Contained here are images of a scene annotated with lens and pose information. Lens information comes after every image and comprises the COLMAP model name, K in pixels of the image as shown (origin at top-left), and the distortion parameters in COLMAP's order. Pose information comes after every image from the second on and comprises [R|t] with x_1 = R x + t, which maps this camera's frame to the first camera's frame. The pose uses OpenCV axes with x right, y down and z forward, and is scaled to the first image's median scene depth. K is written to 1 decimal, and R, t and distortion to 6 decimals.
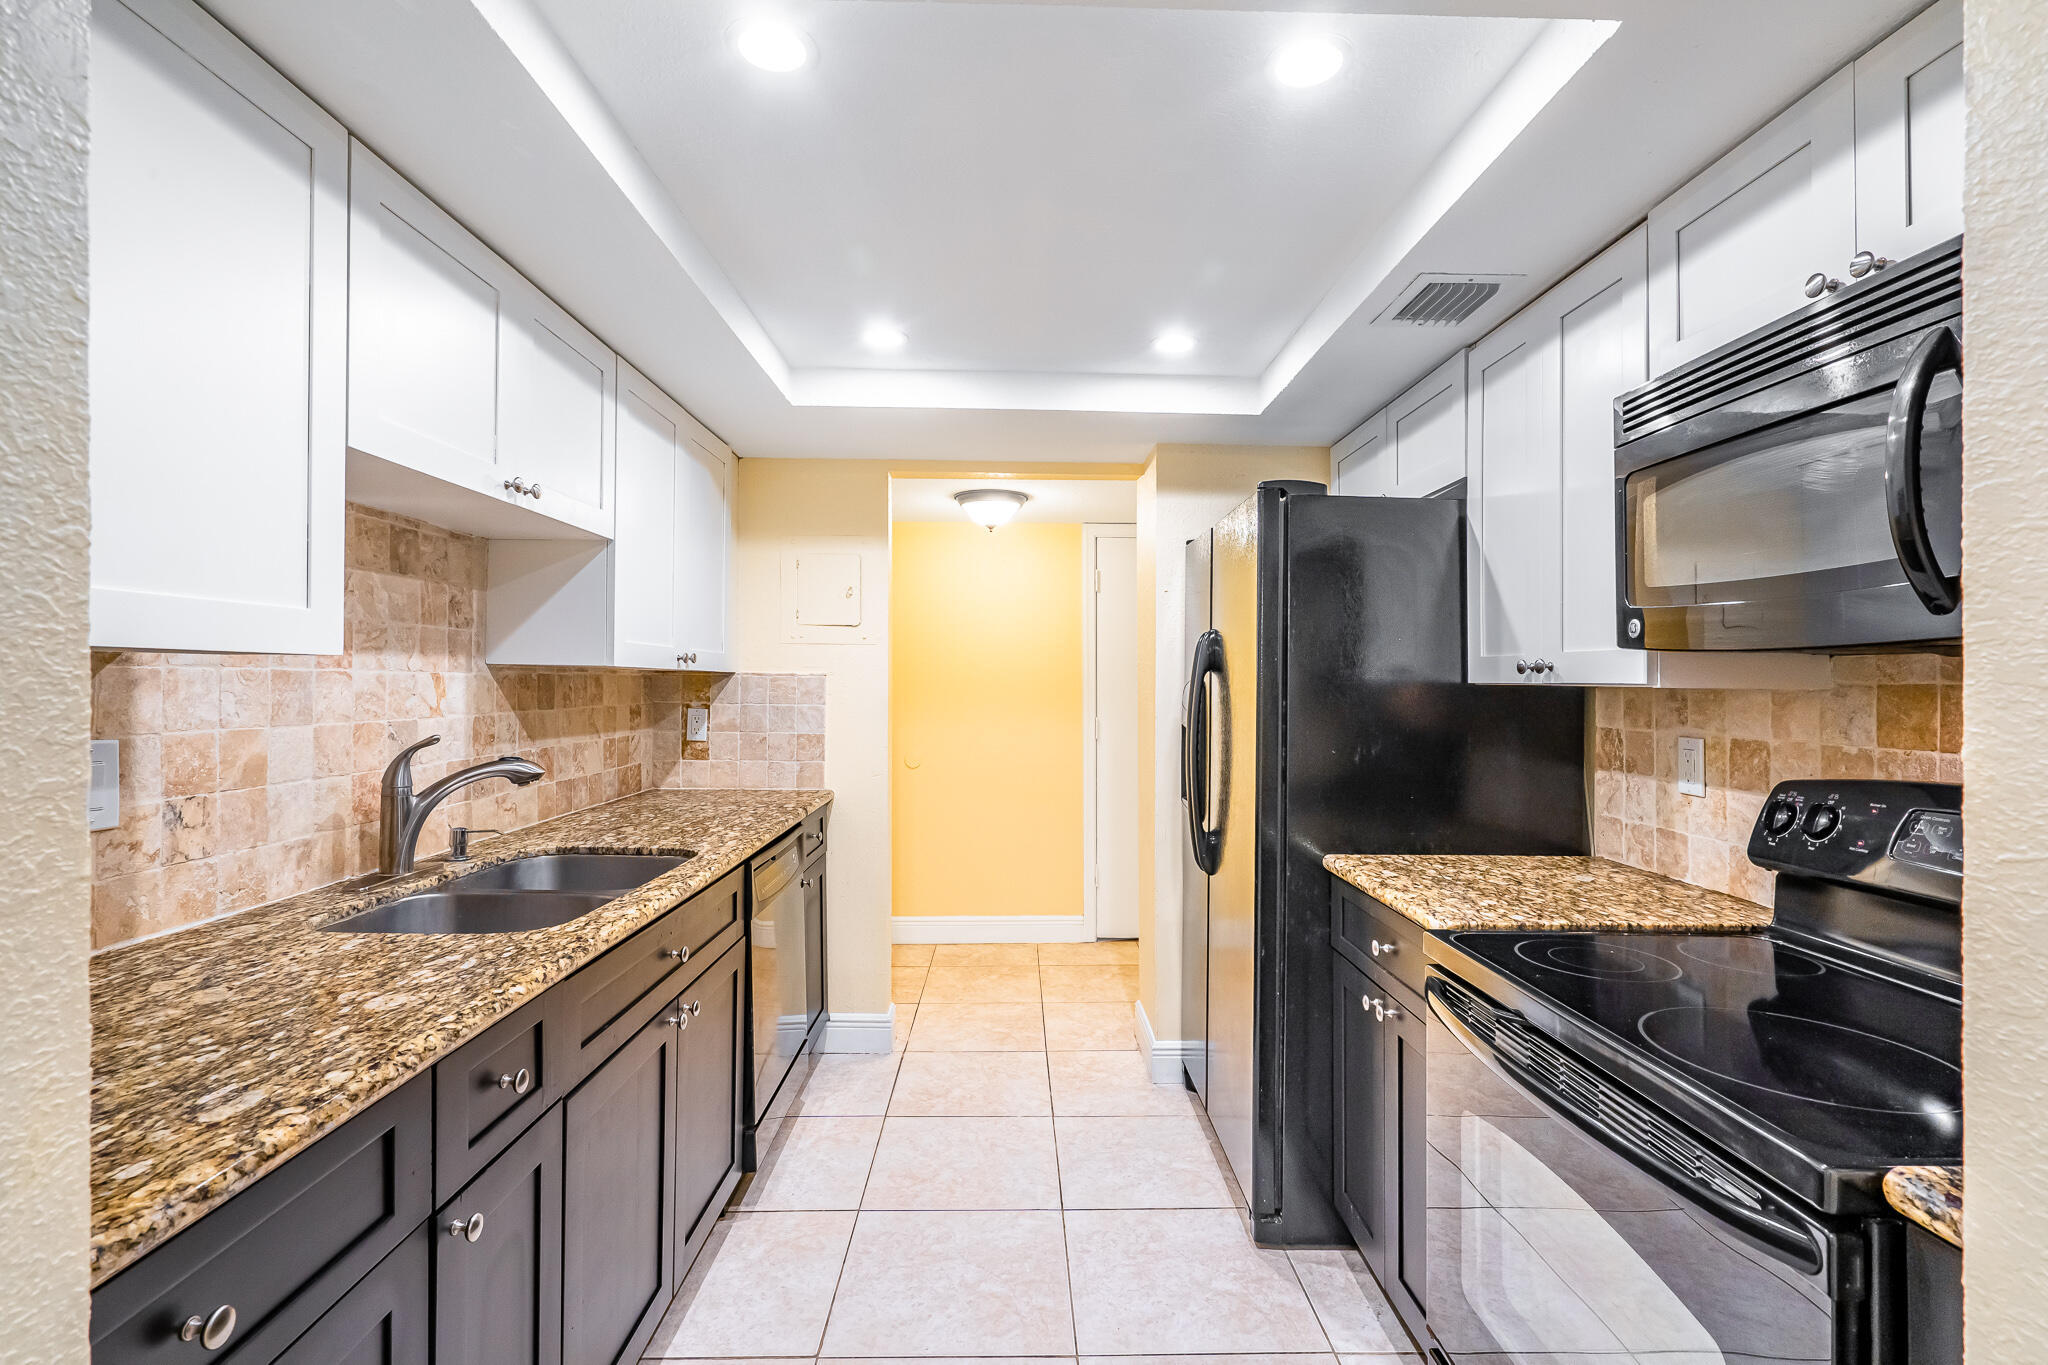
lens RADIAL K [[942.0, 0, 1027.1], [0, 942.0, 681.4], [0, 0, 1]] dist [-0.005240, 0.002148]
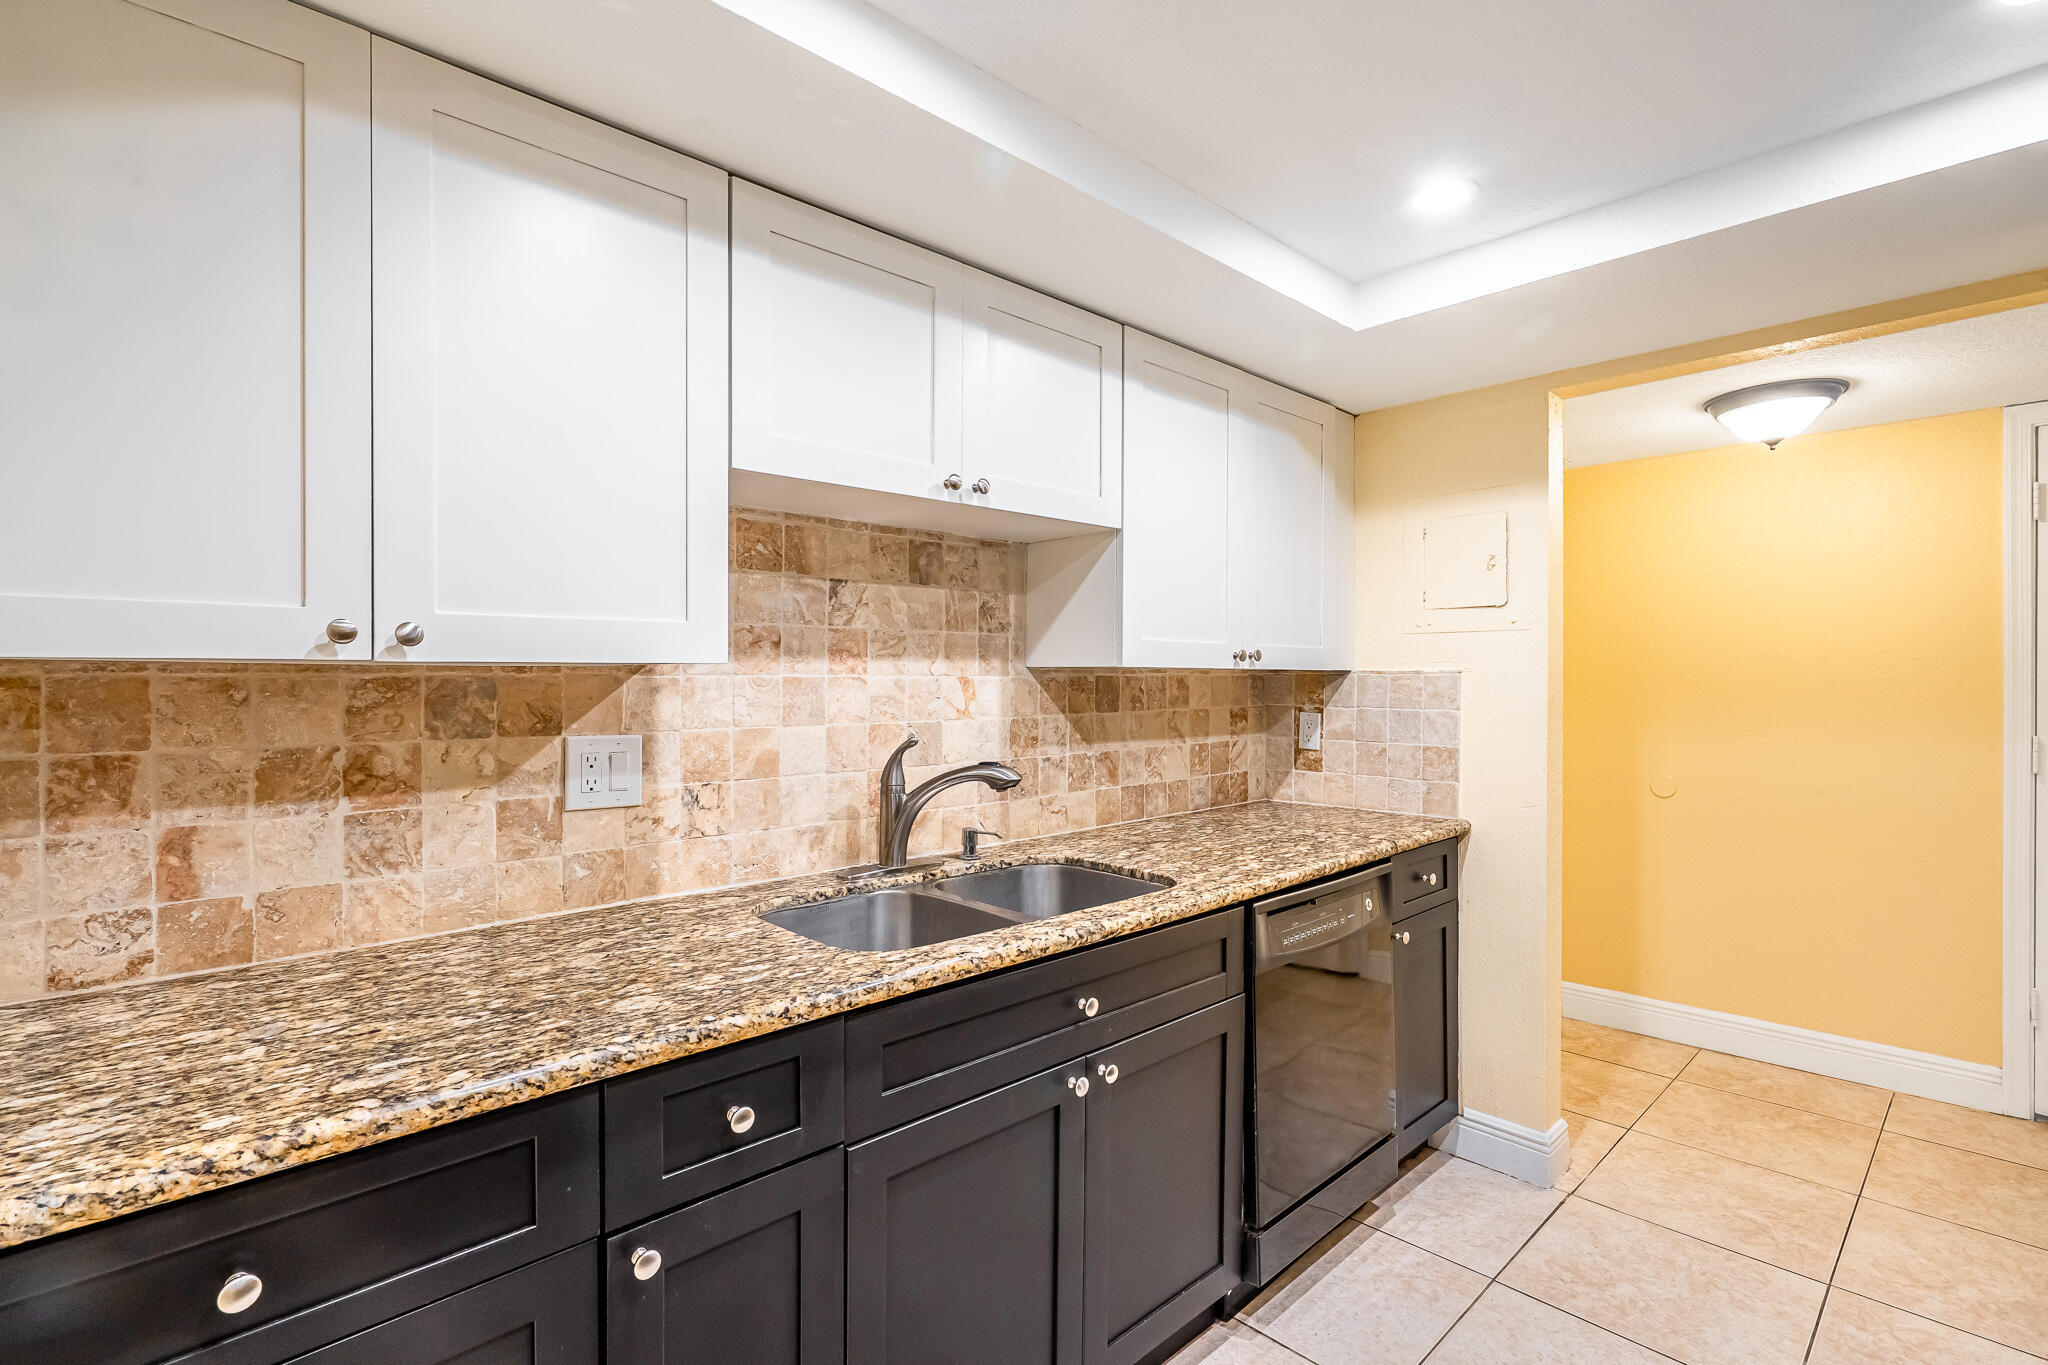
lens RADIAL K [[942.0, 0, 1027.0], [0, 942.0, 691.3], [0, 0, 1]] dist [-0.005240, 0.002148]
pose [[0.672877, -0.001611, -0.739752, 0.215087], [0.010292, 0.999921, 0.007184, 0.000157], [0.739683, -0.012448, 0.672841, 0.379871]]
